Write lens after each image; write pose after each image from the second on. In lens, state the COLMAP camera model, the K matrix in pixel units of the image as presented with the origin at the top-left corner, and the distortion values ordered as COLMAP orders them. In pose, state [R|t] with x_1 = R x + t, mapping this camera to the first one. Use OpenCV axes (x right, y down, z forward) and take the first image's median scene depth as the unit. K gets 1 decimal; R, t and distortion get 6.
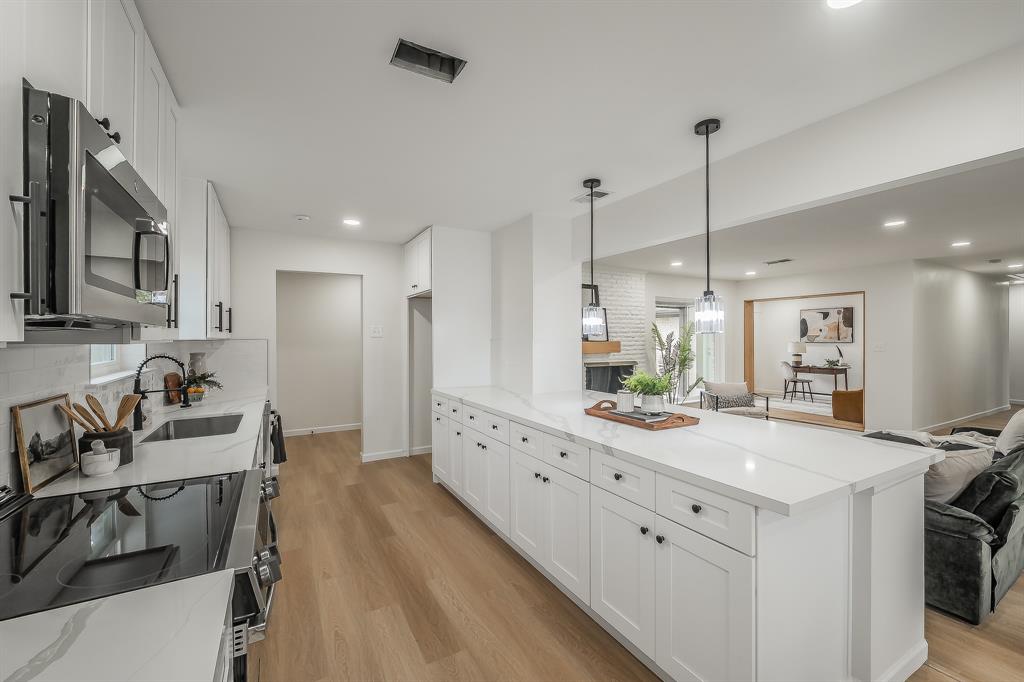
lens RADIAL K [[404.7, 0, 512.0], [0, 404.7, 341.0], [0, 0, 1]] dist [0.001436, -0.000033]
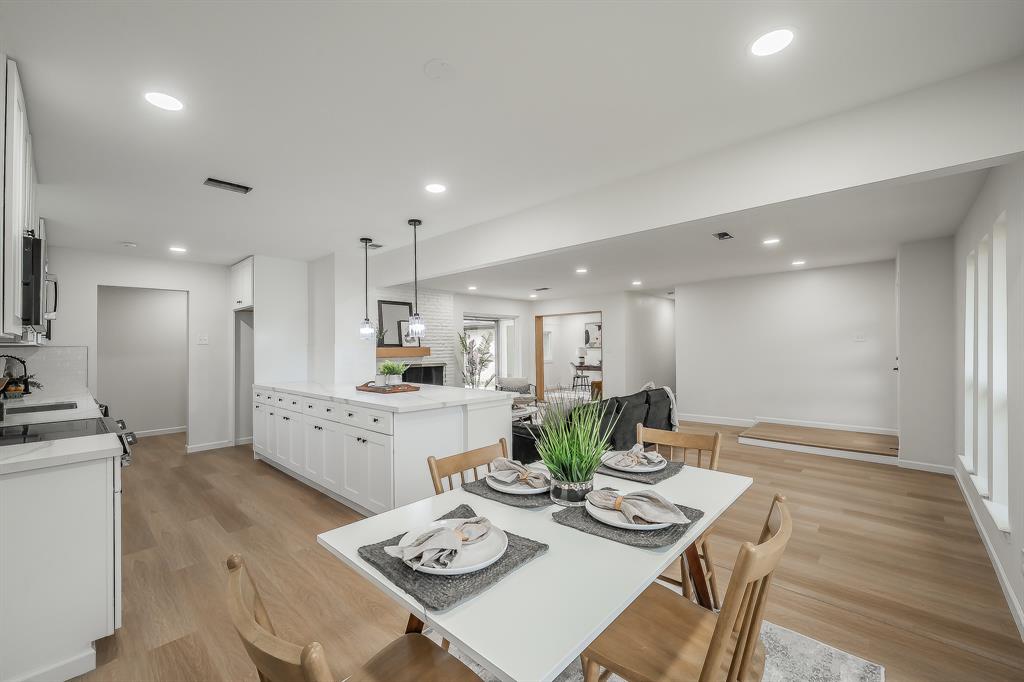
lens RADIAL K [[409.3, 0, 512.0], [0, 409.3, 341.0], [0, 0, 1]] dist [-0.001447, -0.000070]
pose [[0.953249, -0.005363, 0.302137, 0.165193], [0.013849, 0.999567, -0.025952, 0.024789], [-0.301867, 0.028923, 0.952911, -0.407620]]
